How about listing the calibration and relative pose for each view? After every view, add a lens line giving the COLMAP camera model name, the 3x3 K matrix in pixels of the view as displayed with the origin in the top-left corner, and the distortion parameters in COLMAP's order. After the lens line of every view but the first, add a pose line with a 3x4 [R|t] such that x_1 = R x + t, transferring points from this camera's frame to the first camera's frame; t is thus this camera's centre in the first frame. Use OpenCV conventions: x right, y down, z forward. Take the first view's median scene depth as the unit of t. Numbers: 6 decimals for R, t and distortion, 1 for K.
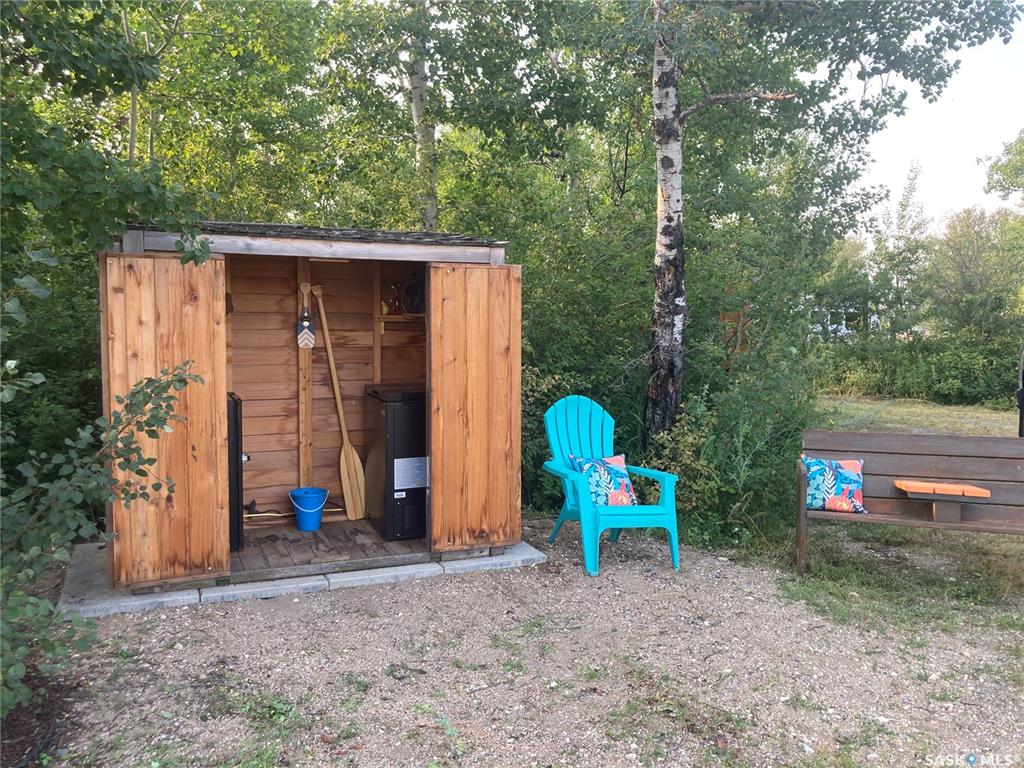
lens RADIAL K [[837.7, 0, 529.7], [0, 837.7, 354.5], [0, 0, 1]] dist [0.047053, -0.064740]
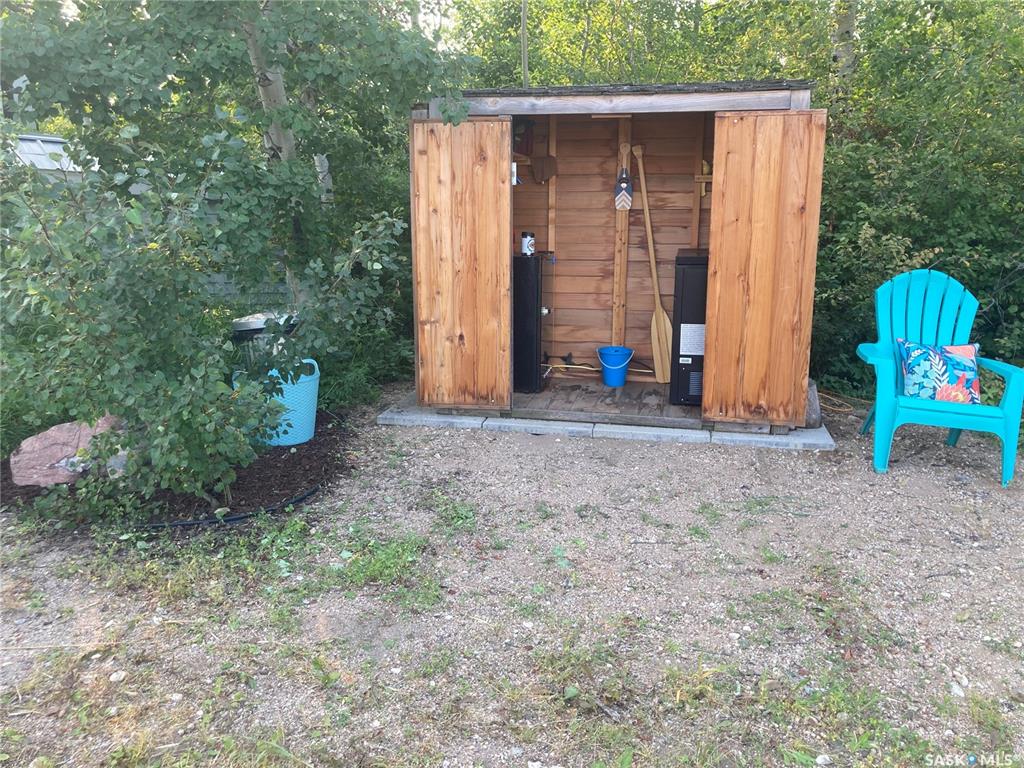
lens RADIAL K [[837.7, 0, 513.1], [0, 837.7, 385.5], [0, 0, 1]] dist [0.047053, -0.064740]
pose [[0.821691, 0.119417, -0.557283, 0.258988], [-0.019072, 0.983016, 0.182524, 0.021514], [0.569615, -0.139350, 0.810013, 0.085134]]
